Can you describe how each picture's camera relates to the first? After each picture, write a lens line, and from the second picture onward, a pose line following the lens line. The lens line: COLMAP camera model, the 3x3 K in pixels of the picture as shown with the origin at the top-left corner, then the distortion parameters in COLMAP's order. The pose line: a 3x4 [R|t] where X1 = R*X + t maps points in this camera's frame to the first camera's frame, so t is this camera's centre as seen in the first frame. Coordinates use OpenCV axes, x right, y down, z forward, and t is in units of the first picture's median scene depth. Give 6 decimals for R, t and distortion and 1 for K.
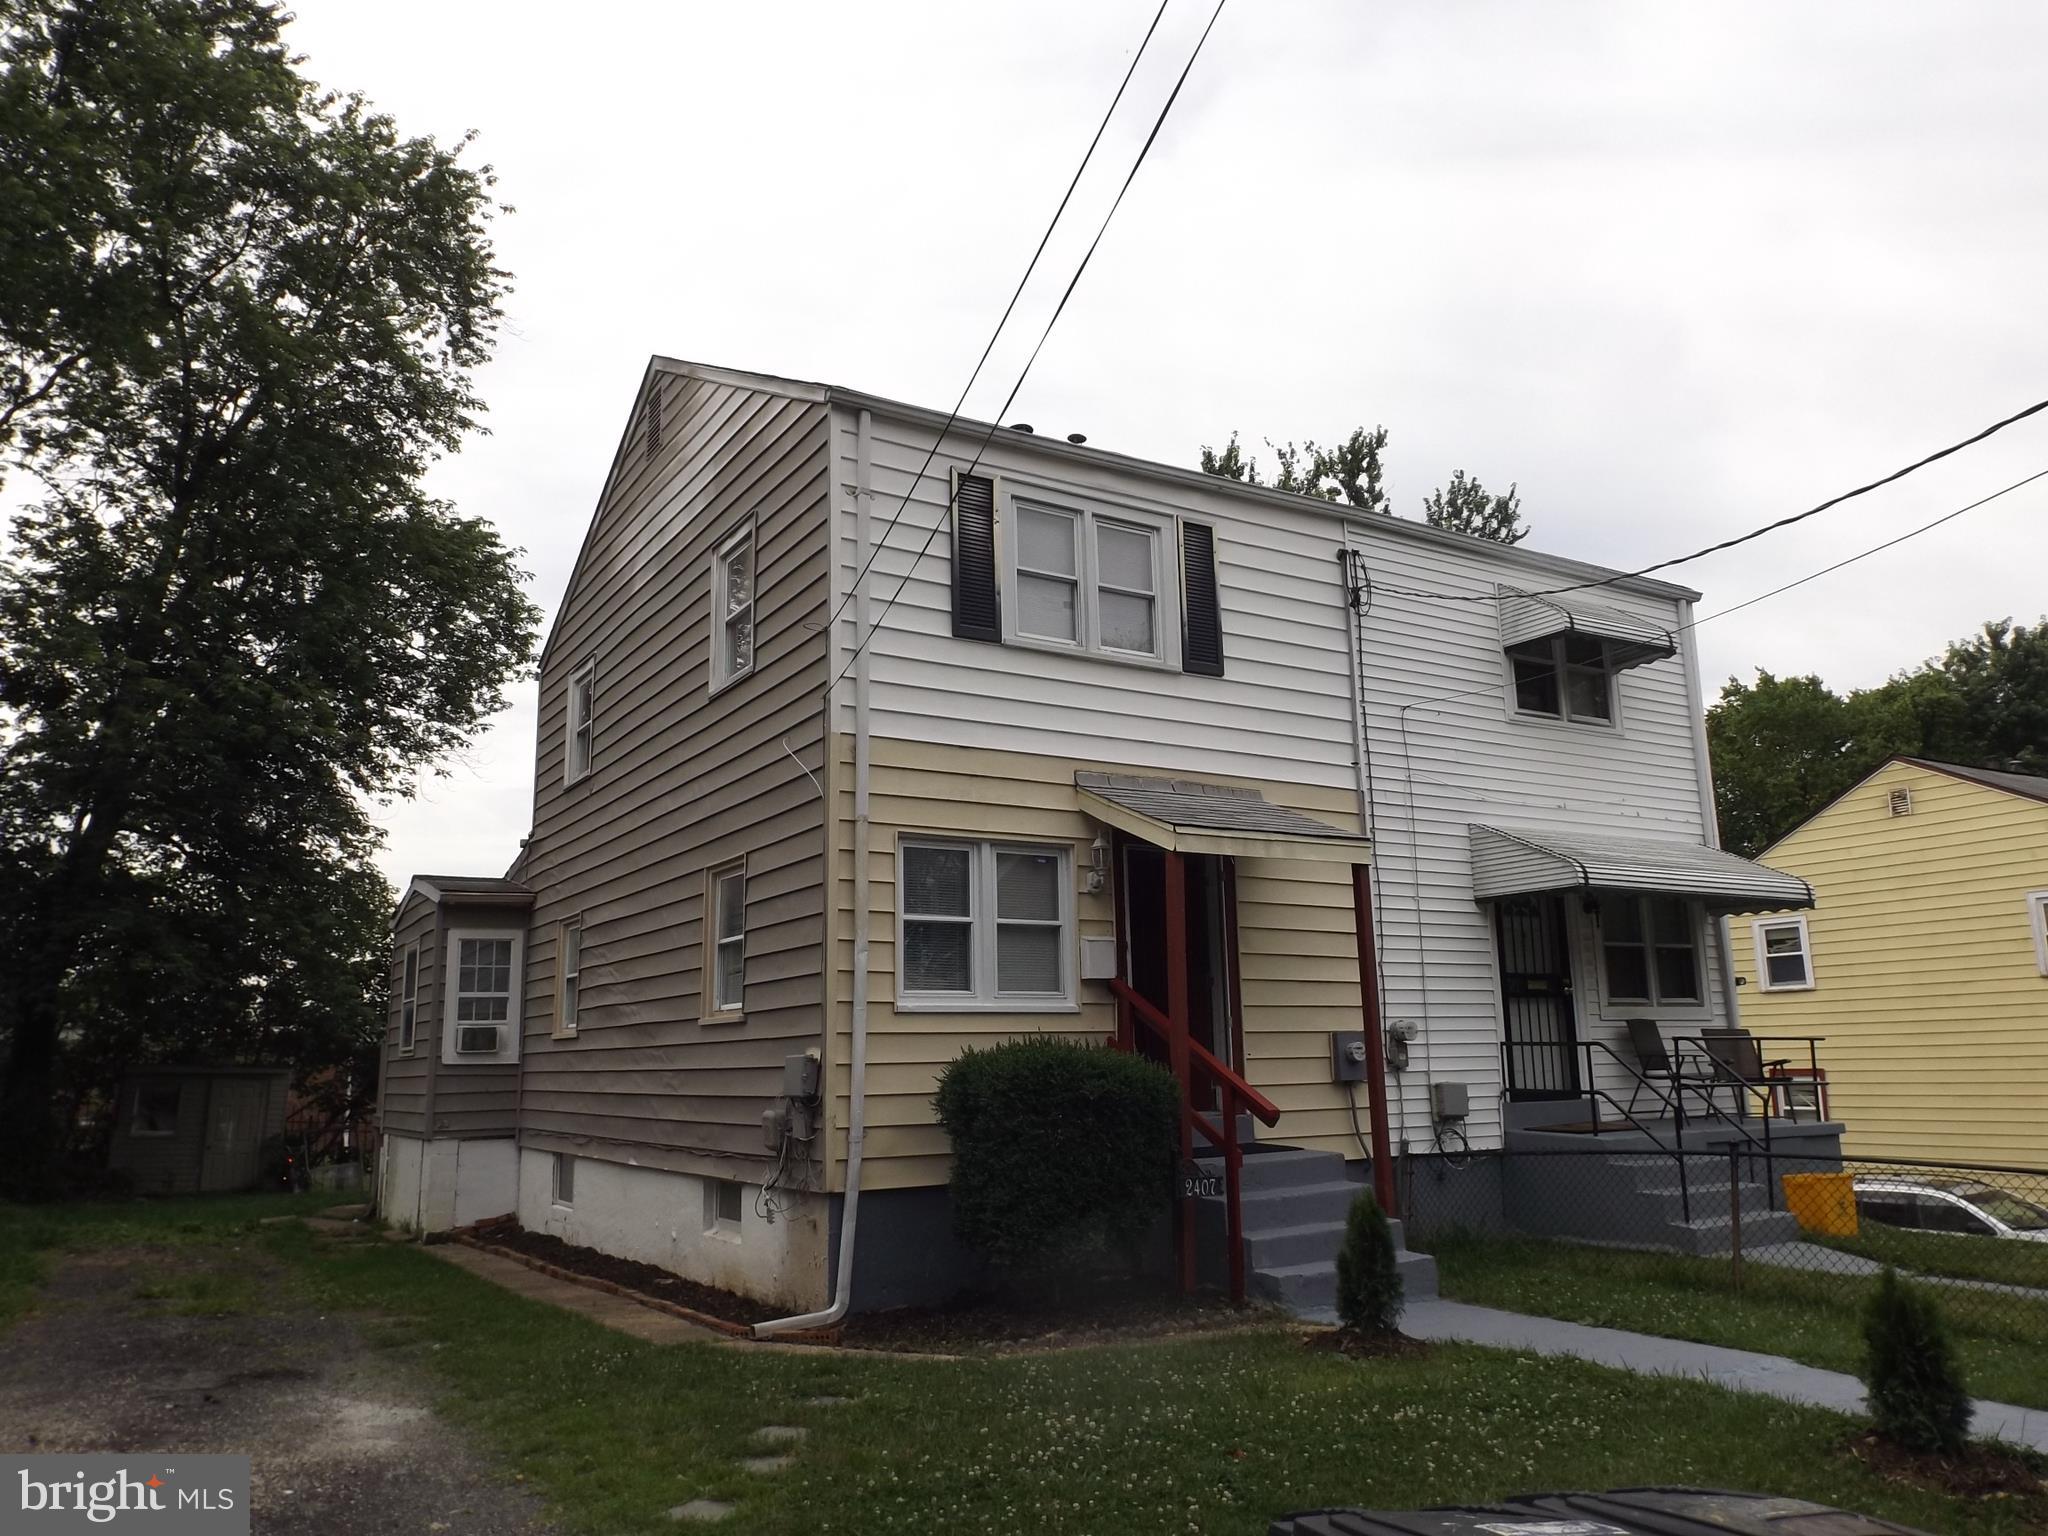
lens RADIAL K [[1466.8, 0, 1018.6], [0, 1466.8, 773.0], [0, 0, 1]] dist [-0.007813, -0.006208]
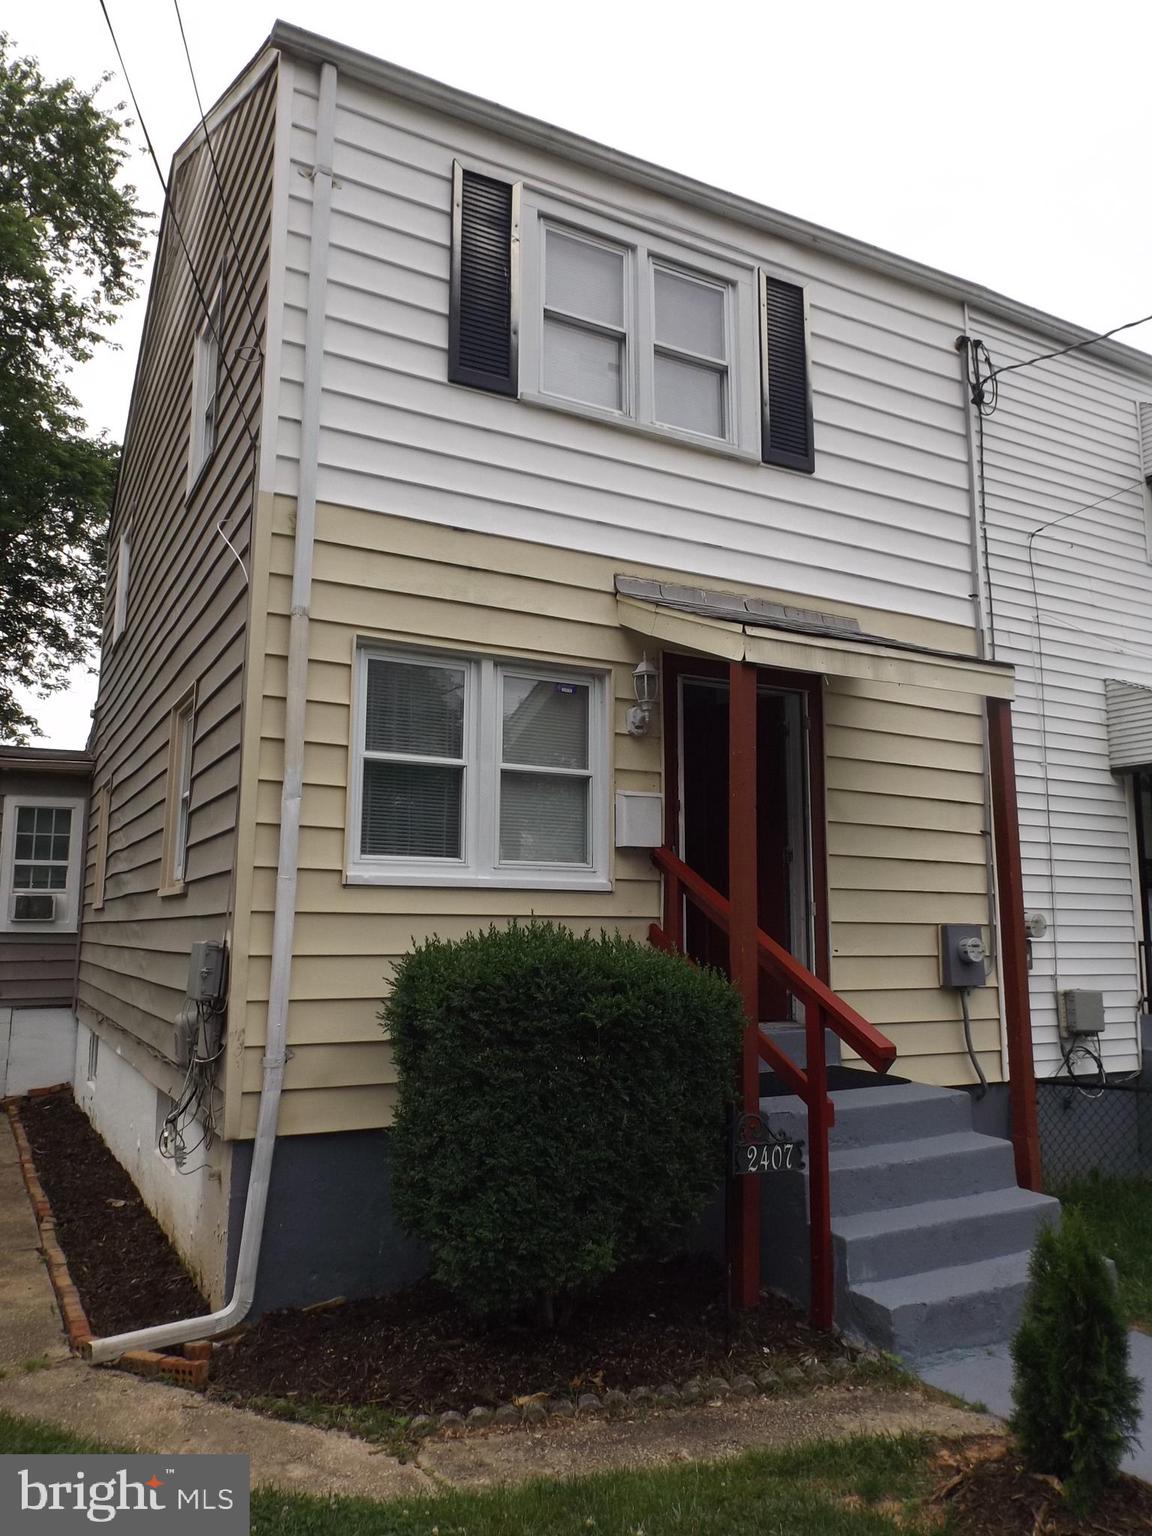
lens RADIAL K [[1100.1, 0, 568.8], [0, 1100.1, 770.0], [0, 0, 1]] dist [-0.007813, -0.006208]
pose [[0.997965, 0.016723, -0.061533, 0.049438], [-0.013754, 0.998735, 0.048363, 0.069311], [0.062264, -0.047419, 0.996933, 0.411886]]
